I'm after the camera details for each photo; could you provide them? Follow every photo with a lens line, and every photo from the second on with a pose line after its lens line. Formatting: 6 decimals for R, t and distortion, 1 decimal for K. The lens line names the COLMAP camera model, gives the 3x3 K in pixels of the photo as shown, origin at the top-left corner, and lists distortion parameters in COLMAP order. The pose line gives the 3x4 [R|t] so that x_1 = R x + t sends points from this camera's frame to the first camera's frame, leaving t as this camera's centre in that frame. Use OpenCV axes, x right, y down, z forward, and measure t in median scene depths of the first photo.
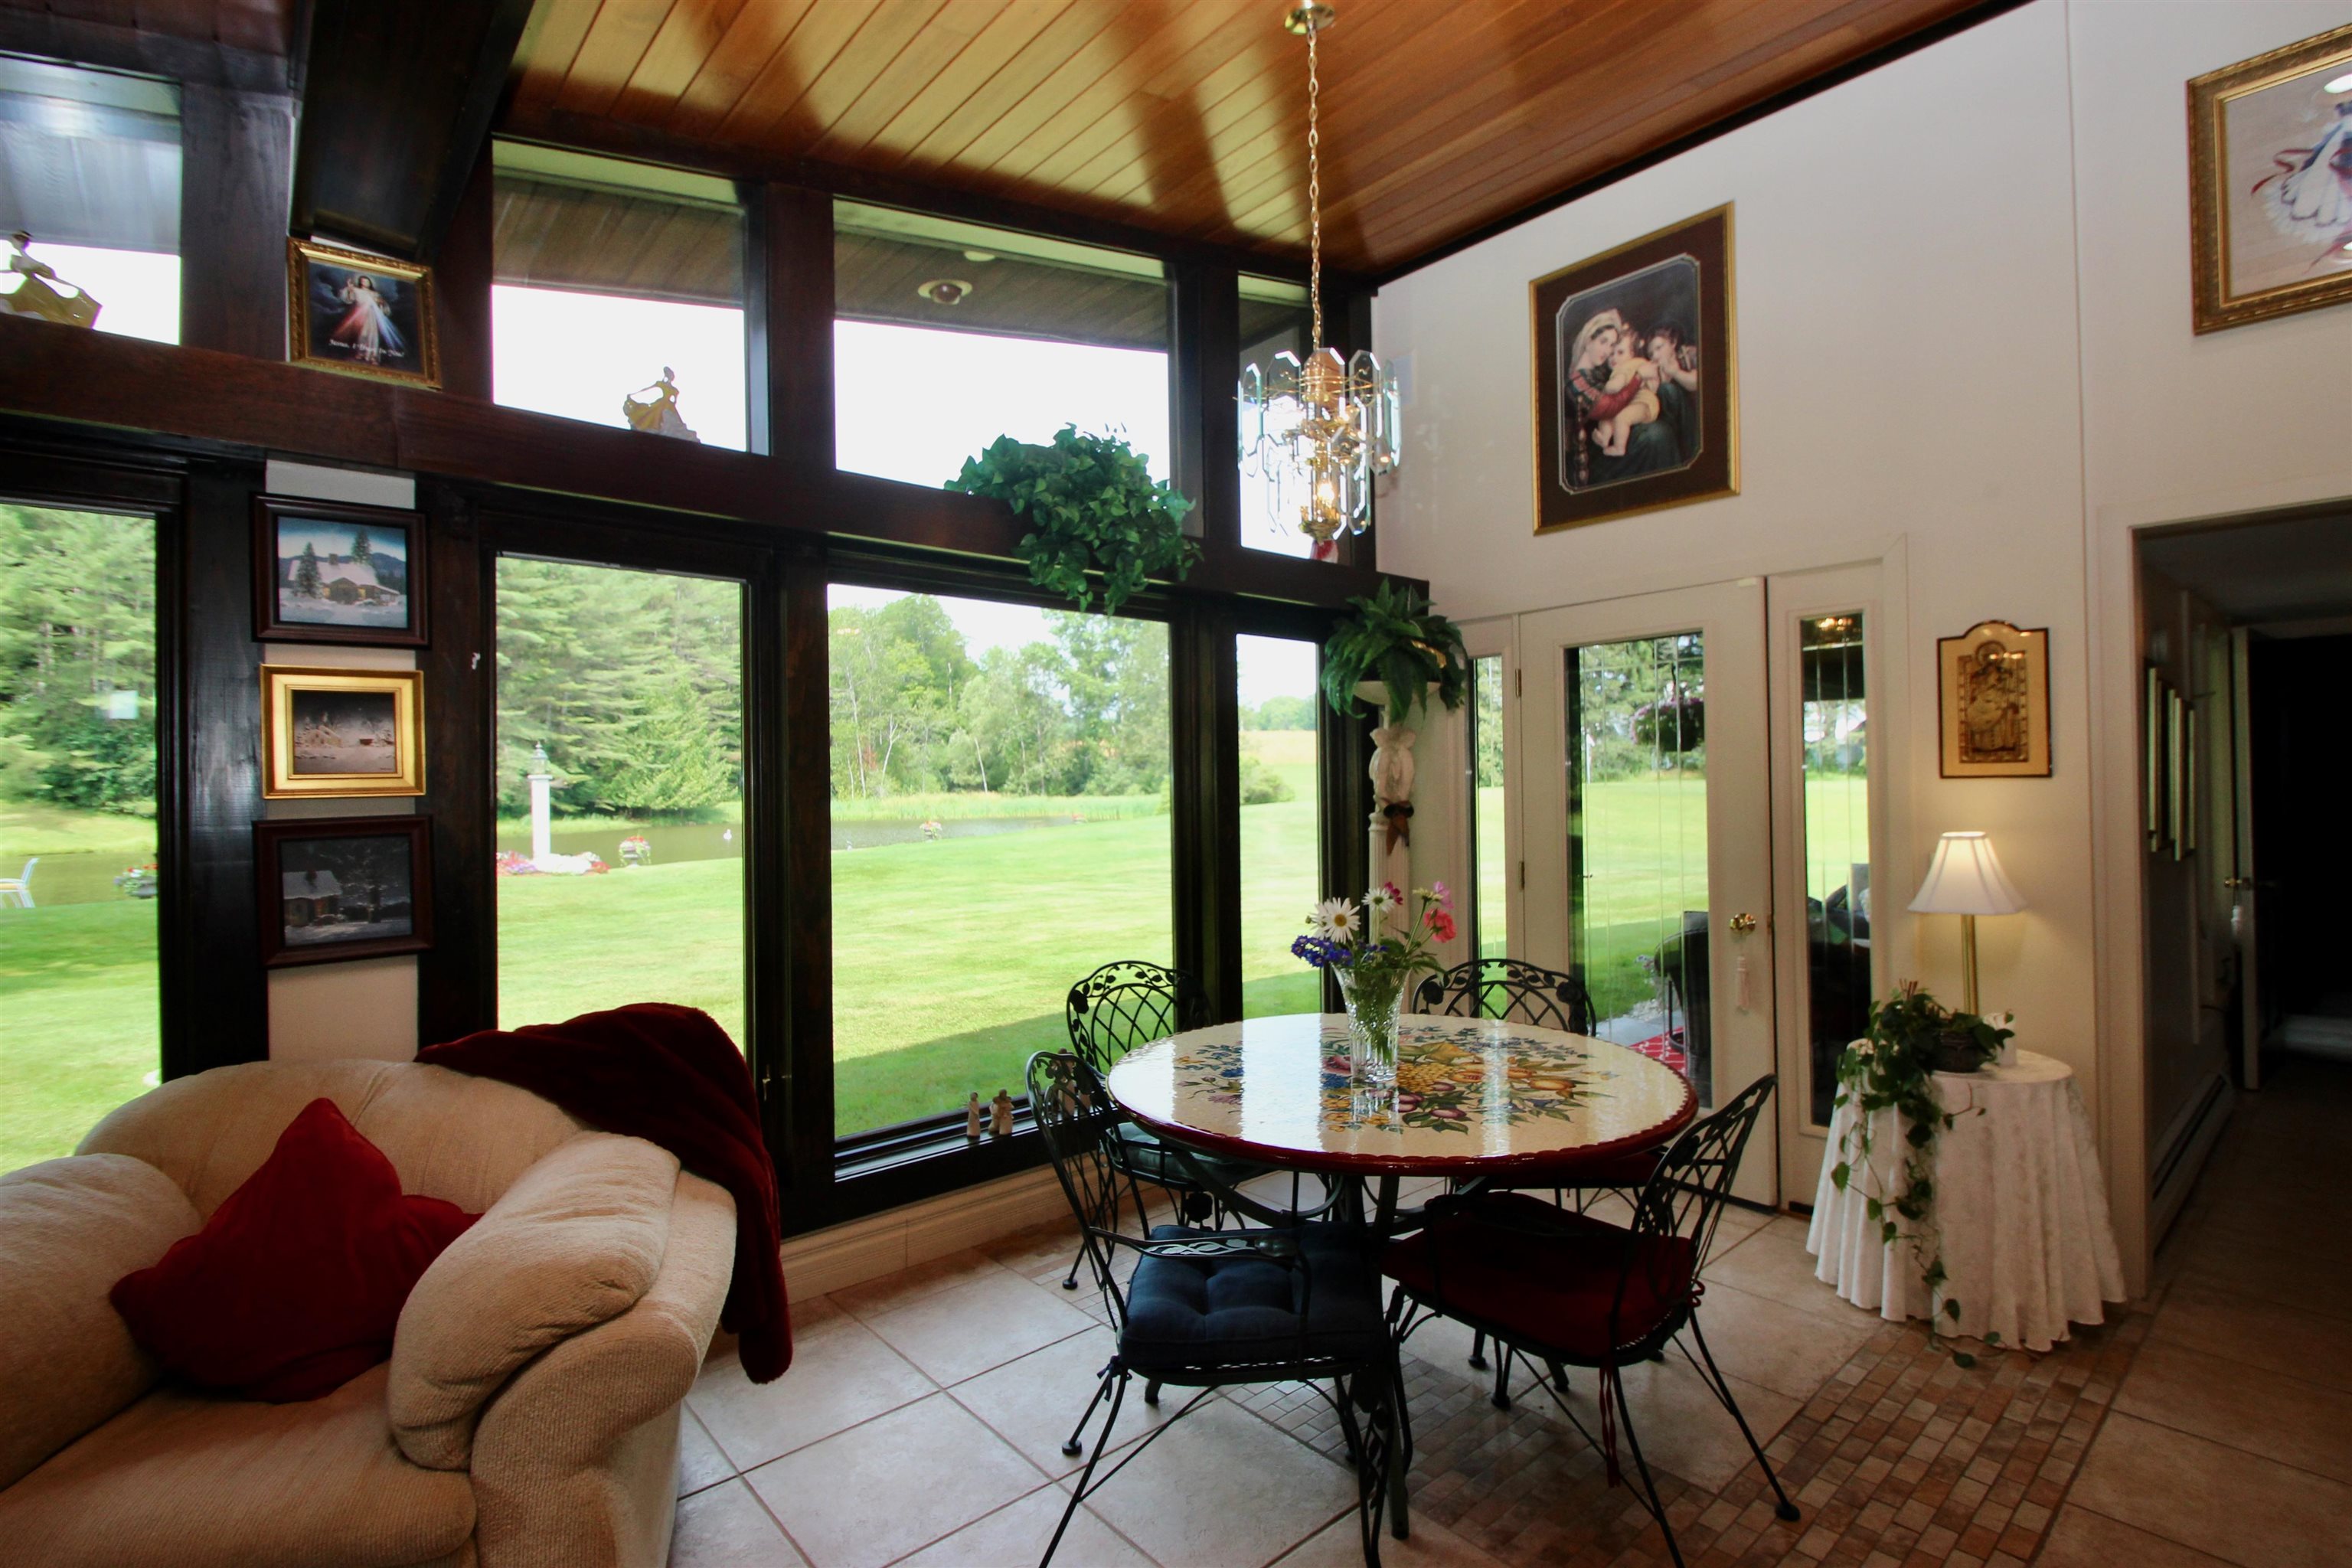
lens RADIAL K [[1091.4, 0, 1262.0], [0, 1091.4, 776.1], [0, 0, 1]] dist [0.005152, -0.011911]
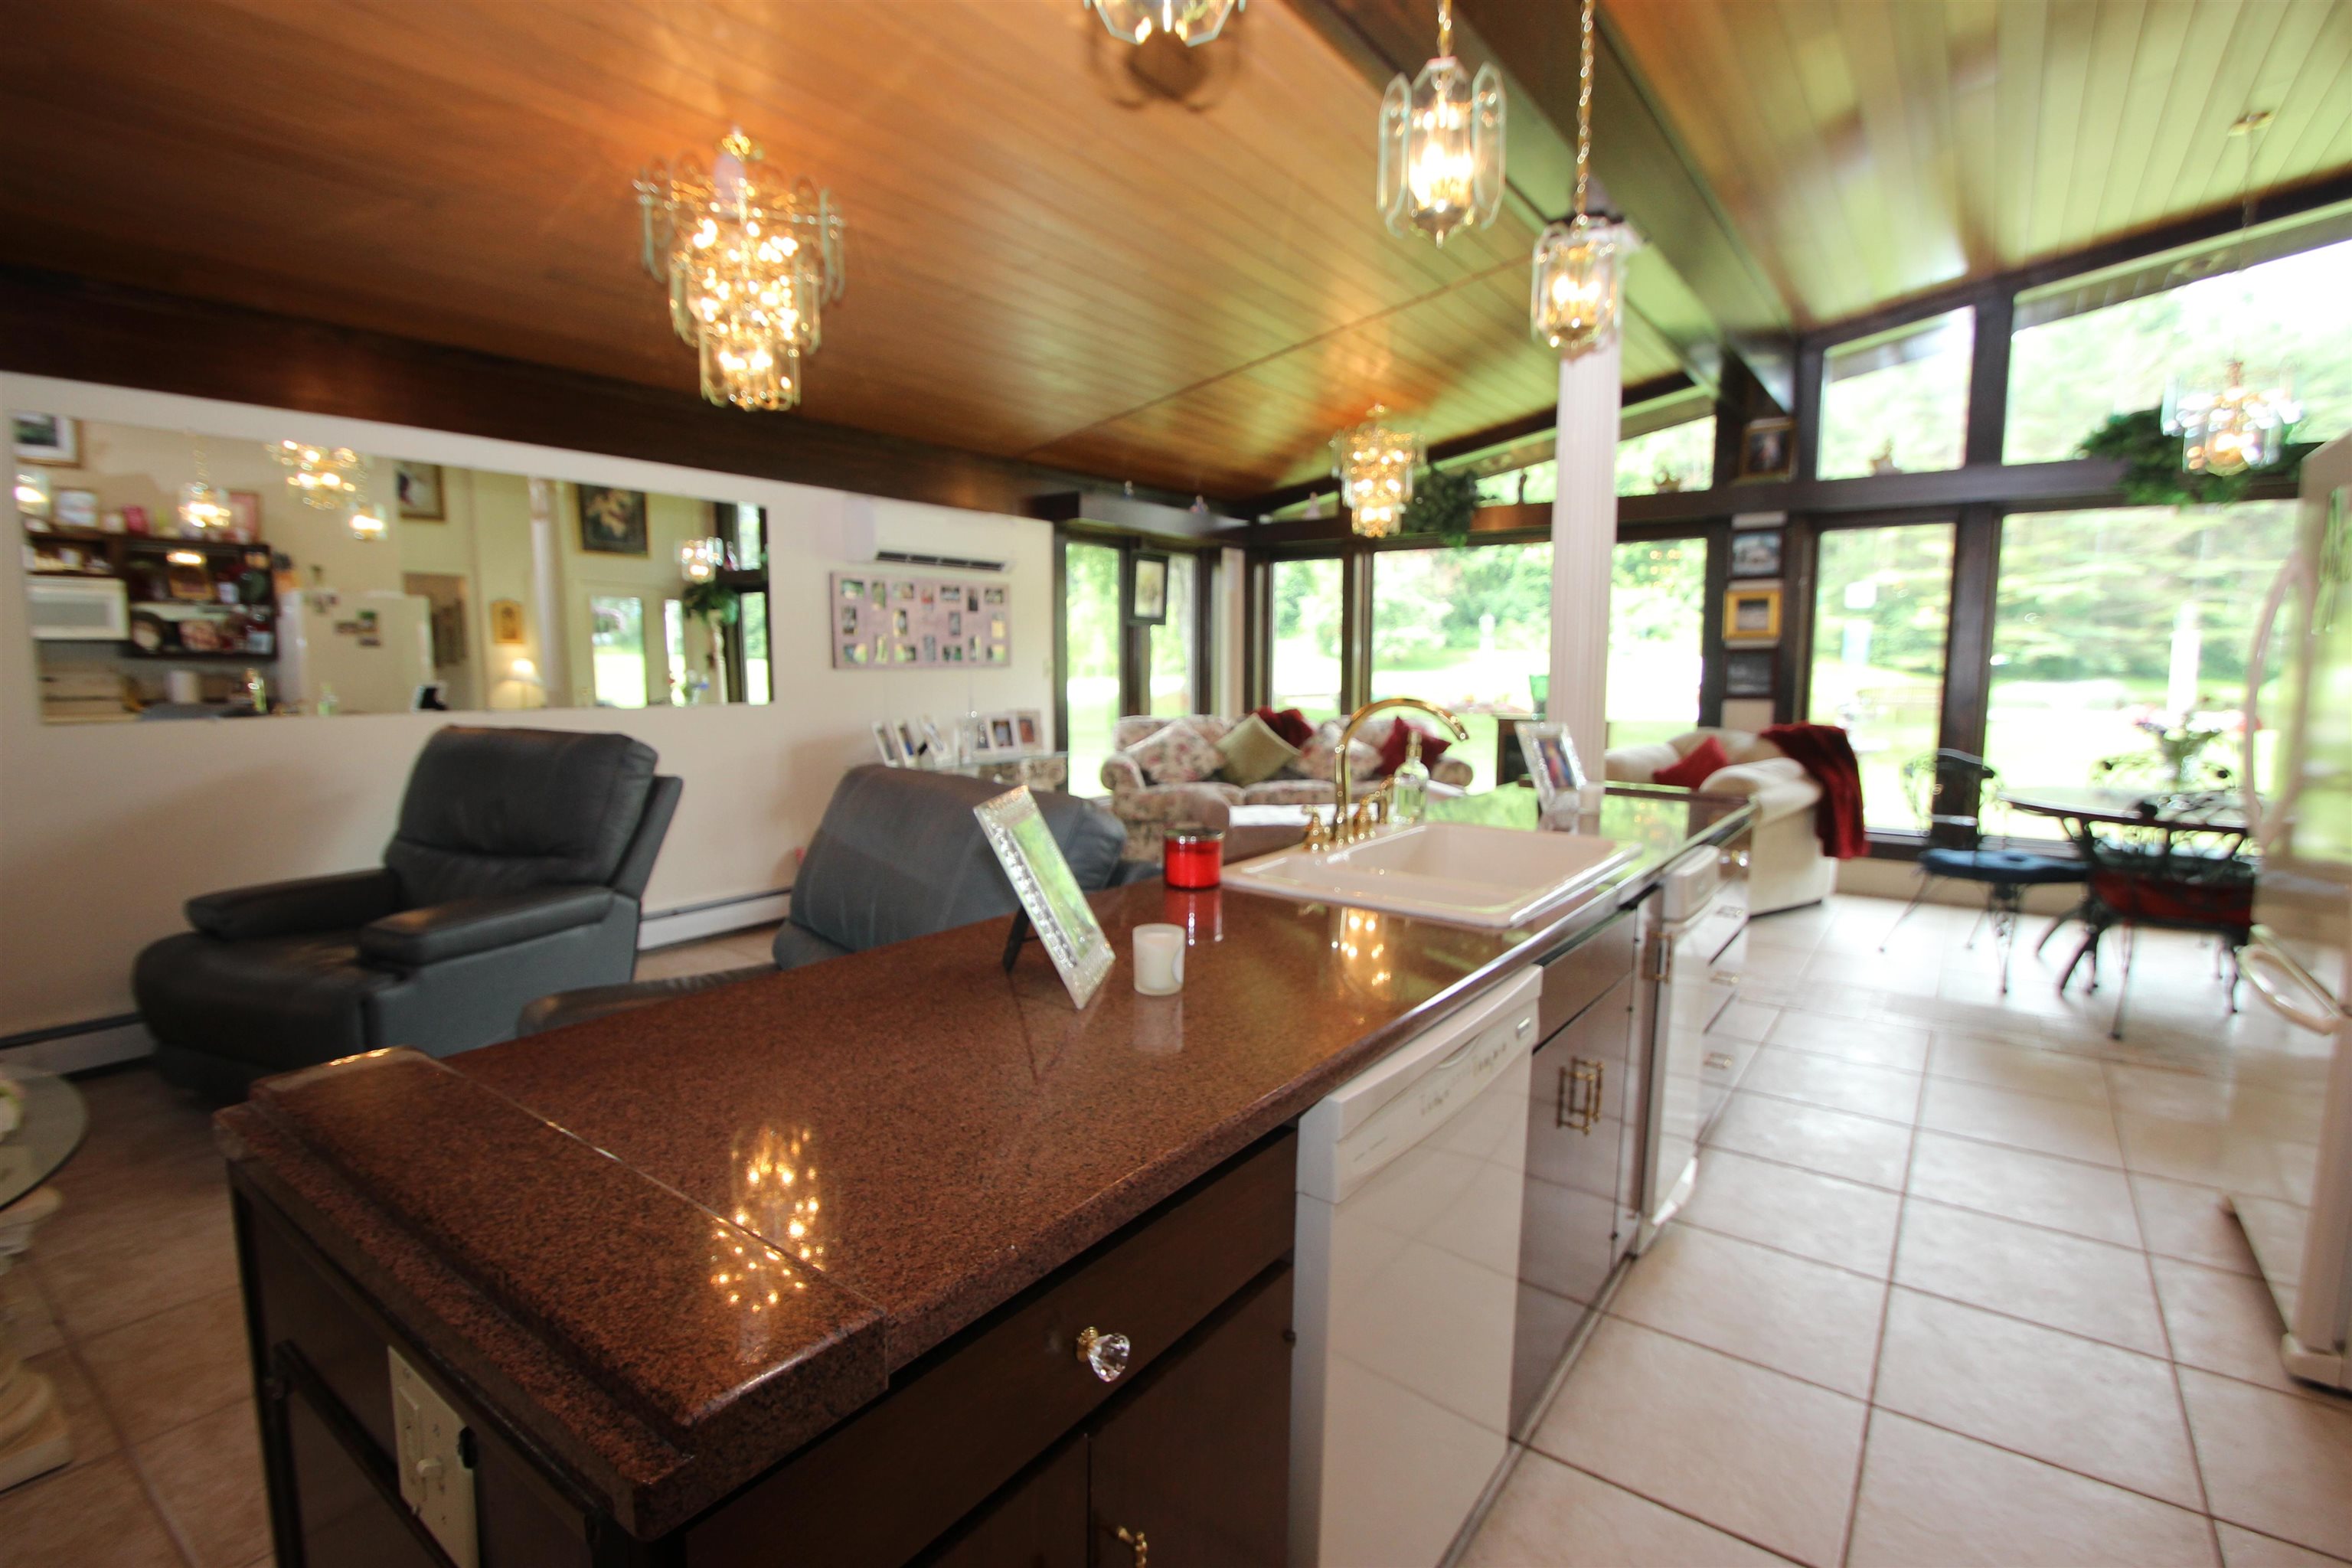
lens RADIAL K [[1091.4, 0, 1176.6], [0, 1091.4, 773.6], [0, 0, 1]] dist [0.005152, -0.011911]
pose [[0.174799, 0.121719, -0.977052, 1.573128], [0.001369, 0.992298, 0.123863, 0.015992], [0.984603, -0.022988, 0.173287, -0.865058]]
